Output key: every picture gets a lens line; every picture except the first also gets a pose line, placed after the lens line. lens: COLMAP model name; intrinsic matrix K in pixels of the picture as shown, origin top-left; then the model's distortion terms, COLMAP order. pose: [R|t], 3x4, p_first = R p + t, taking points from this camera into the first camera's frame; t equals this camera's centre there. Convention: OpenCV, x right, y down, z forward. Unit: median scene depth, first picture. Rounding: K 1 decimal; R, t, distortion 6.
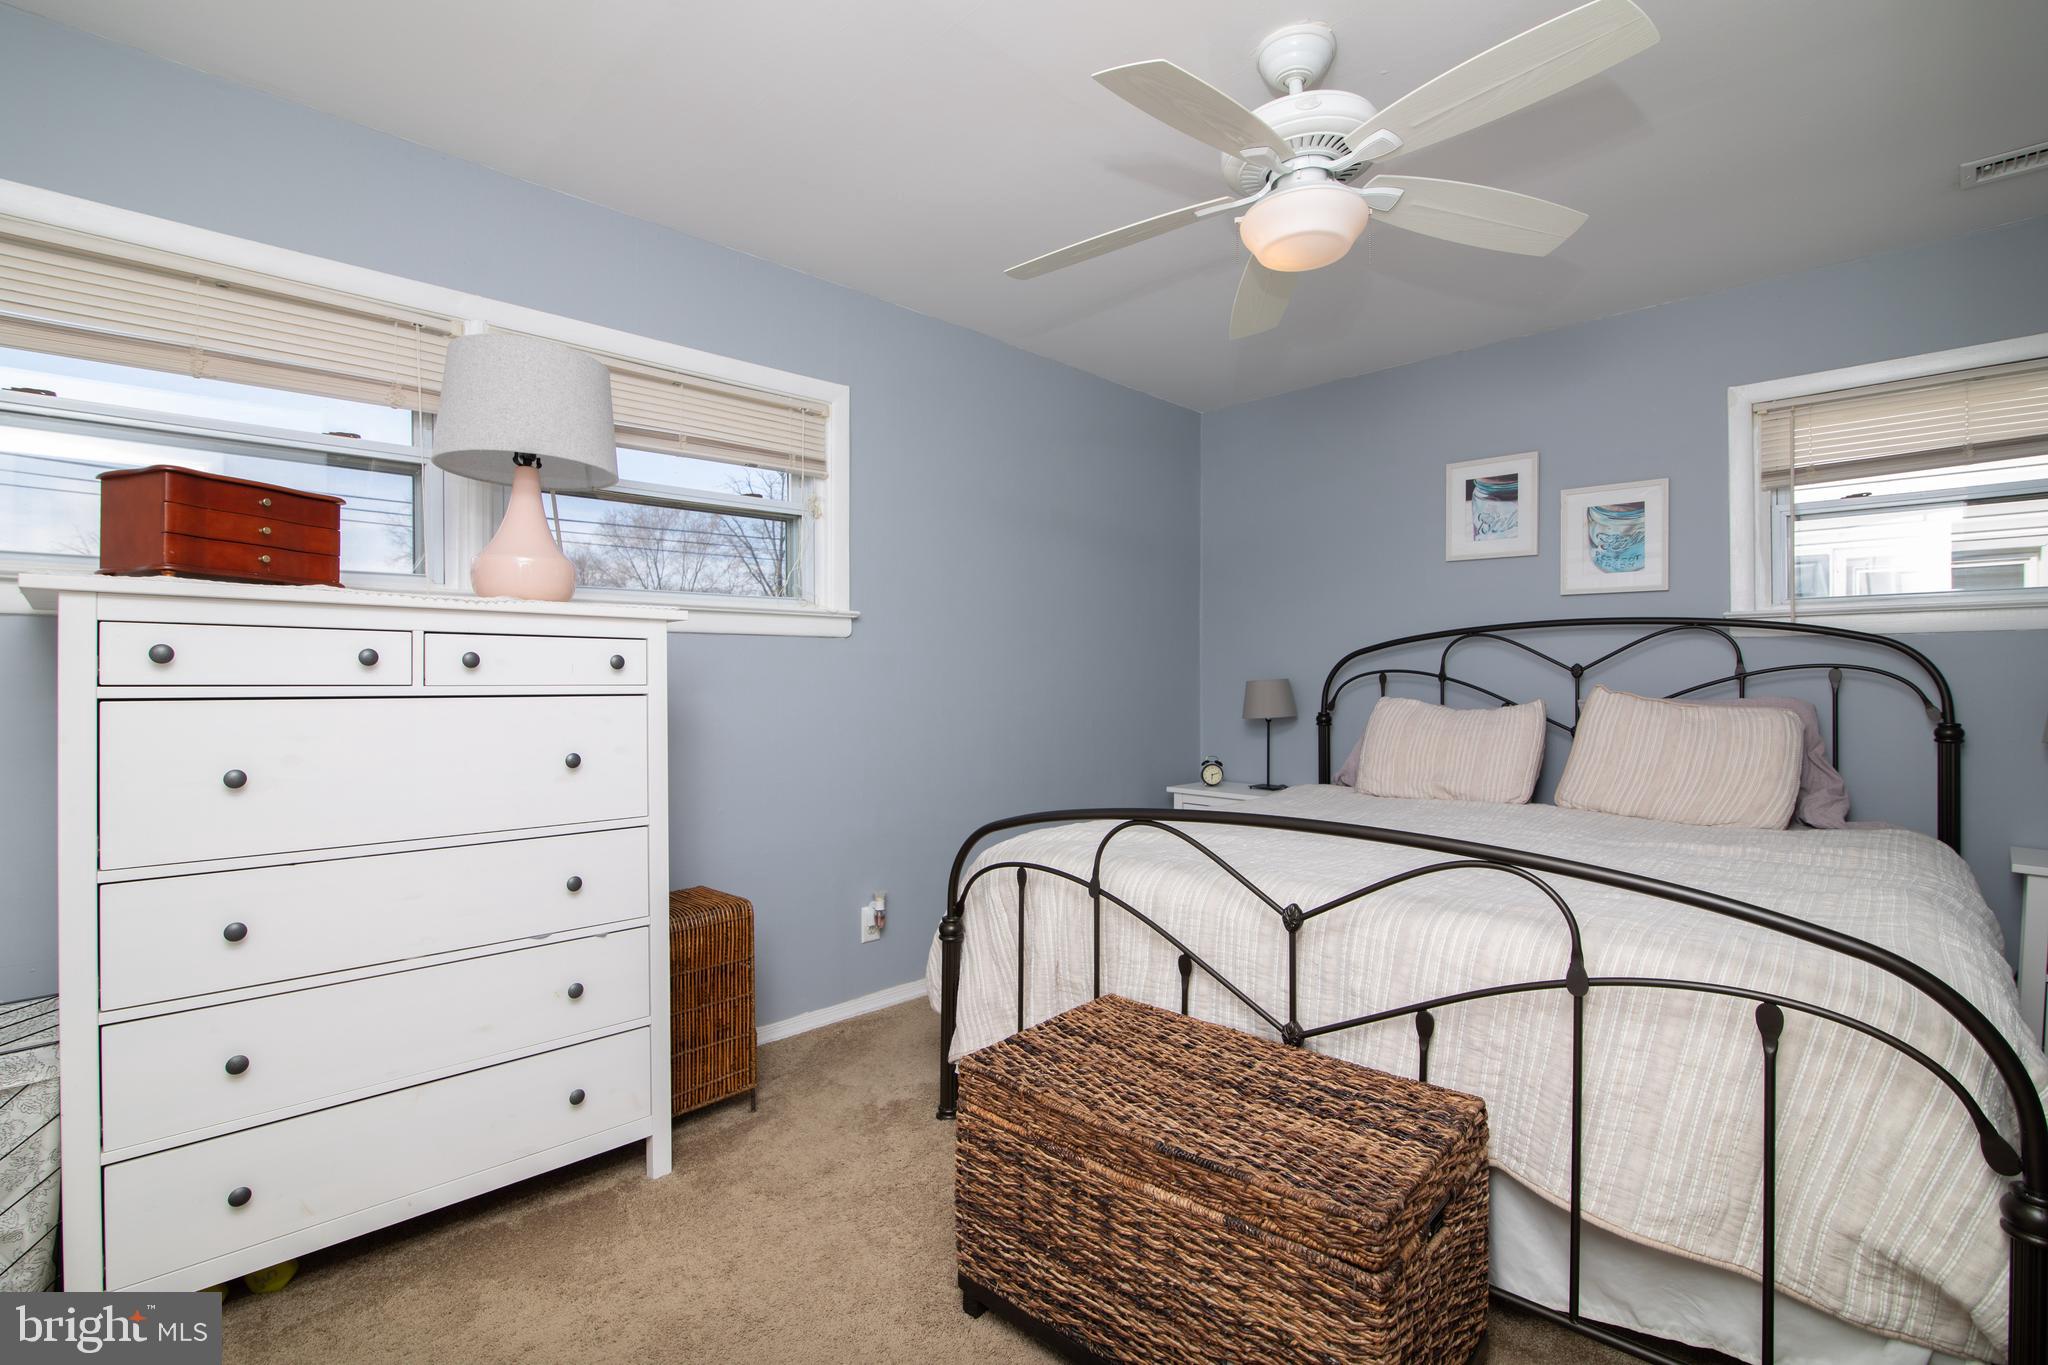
lens RADIAL K [[937.4, 0, 1026.0], [0, 937.4, 684.1], [0, 0, 1]] dist [-0.017925, 0.000676]
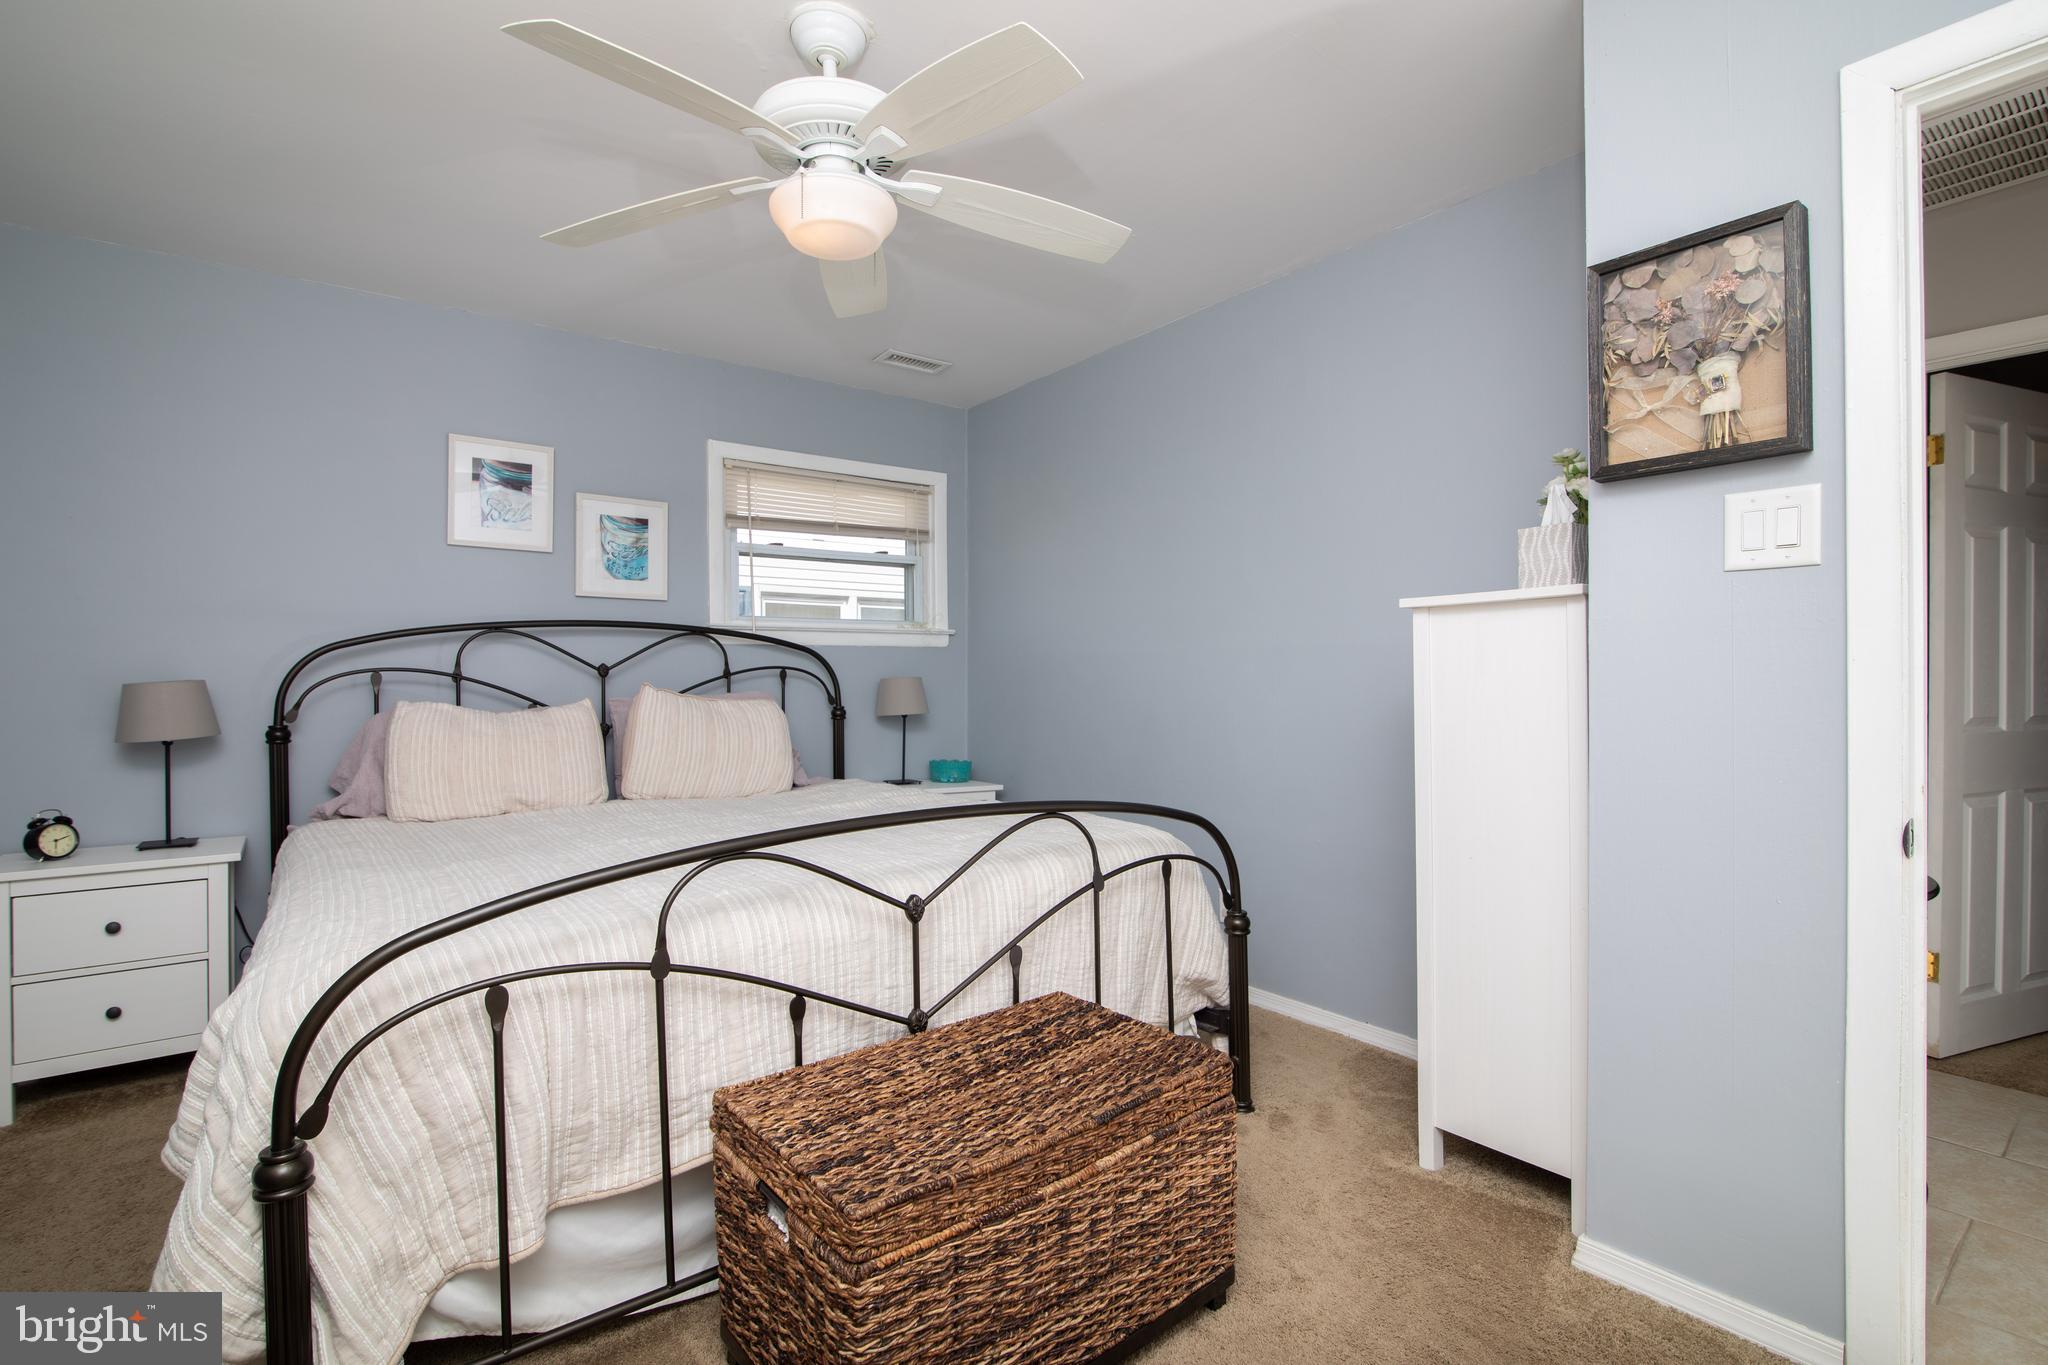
lens RADIAL K [[937.4, 0, 1025.8], [0, 937.4, 674.3], [0, 0, 1]] dist [-0.017925, 0.000676]
pose [[0.139411, 0.001013, 0.990234, -0.469365], [0.011196, 0.999934, -0.002599, -0.001971], [-0.990171, 0.011449, 0.139391, 0.480215]]
